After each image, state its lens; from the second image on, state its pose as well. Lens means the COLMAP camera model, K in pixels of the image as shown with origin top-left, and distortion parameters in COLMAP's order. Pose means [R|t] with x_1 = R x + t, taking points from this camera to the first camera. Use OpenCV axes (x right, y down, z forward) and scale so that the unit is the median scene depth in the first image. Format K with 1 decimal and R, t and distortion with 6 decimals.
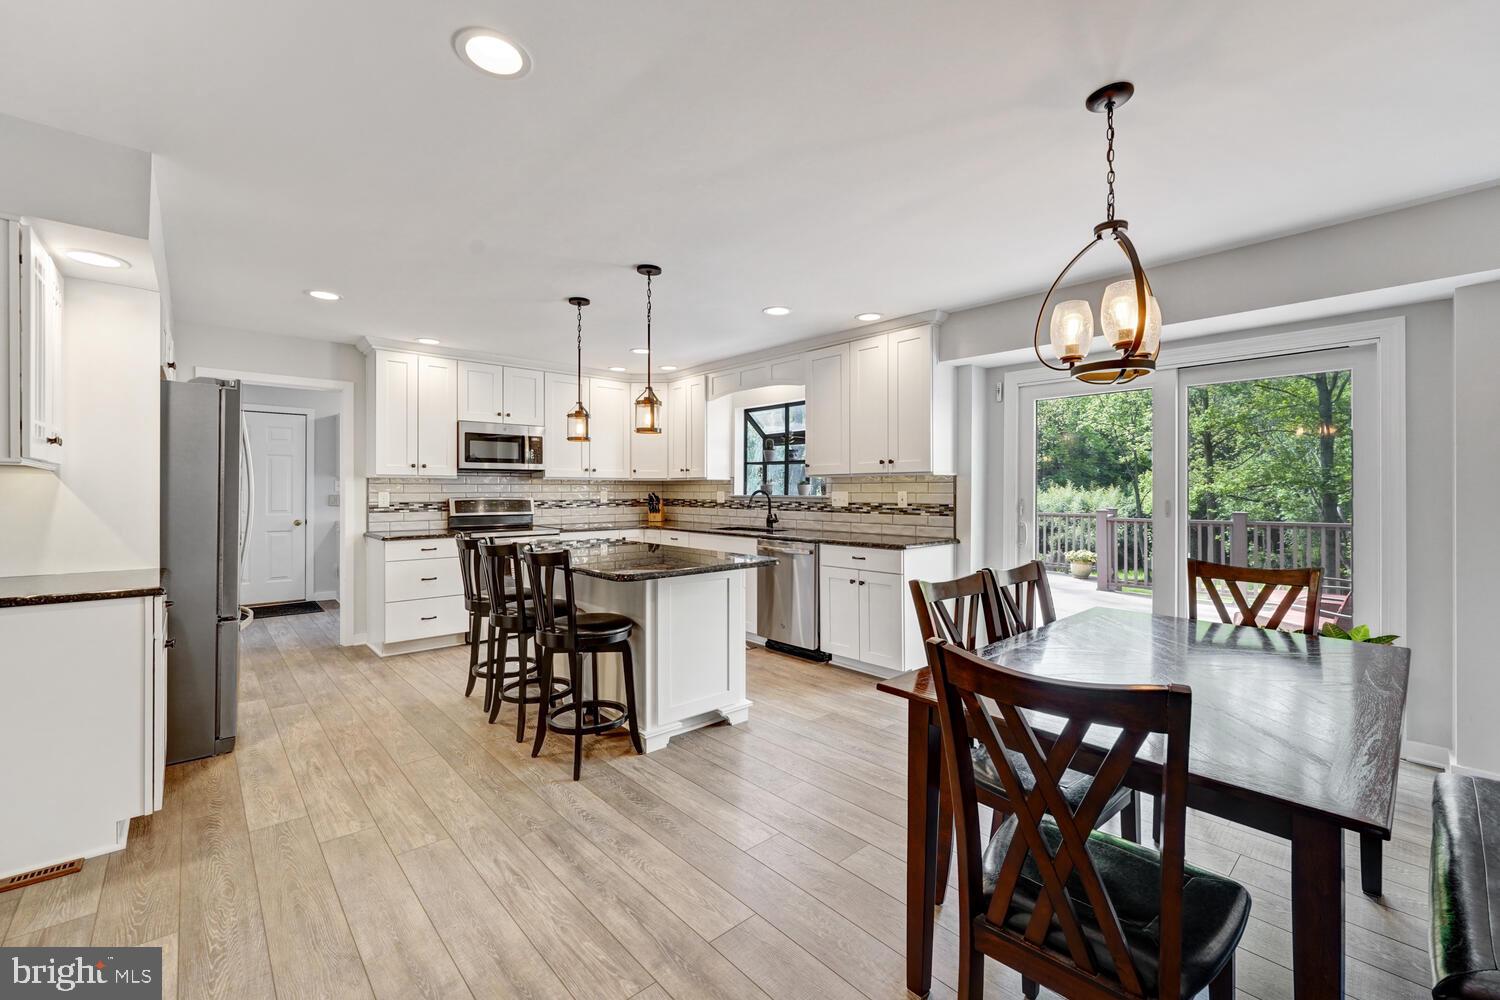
lens RADIAL K [[615.5, 0, 736.6], [0, 615.5, 492.5], [0, 0, 1]] dist [0.004544, 0.000500]
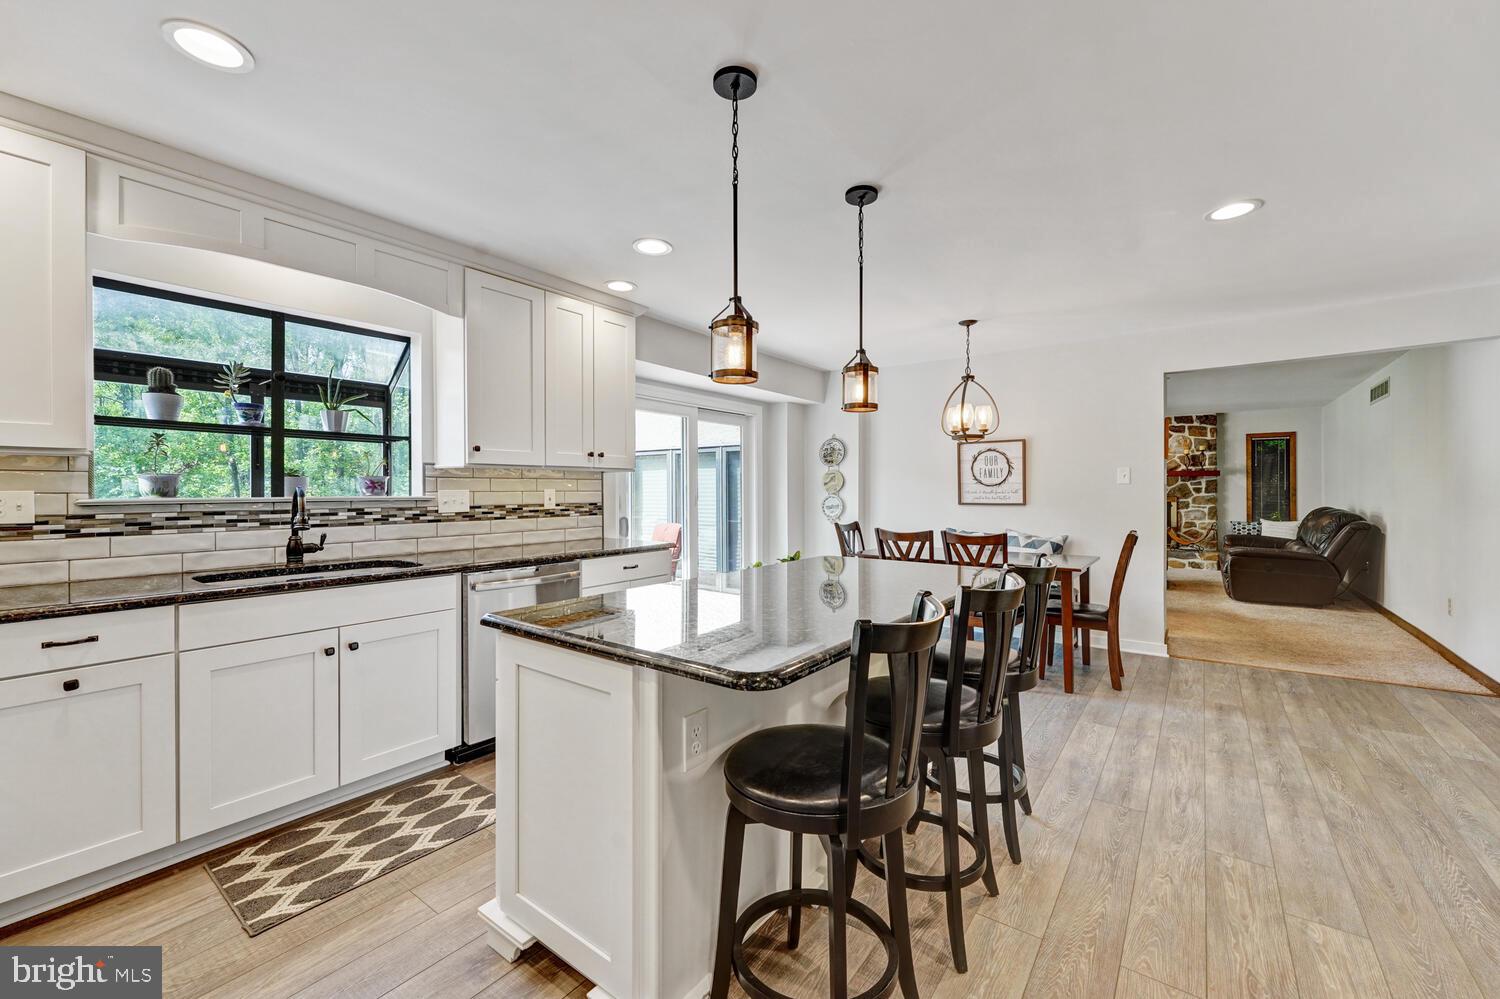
lens RADIAL K [[615.5, 0, 748.9], [0, 615.5, 490.1], [0, 0, 1]] dist [0.004544, 0.000500]
pose [[-0.213312, -0.000433, 0.976984, -0.634209], [0.003484, 0.999993, 0.001203, -0.000830], [-0.976978, 0.003660, -0.213309, 0.962565]]
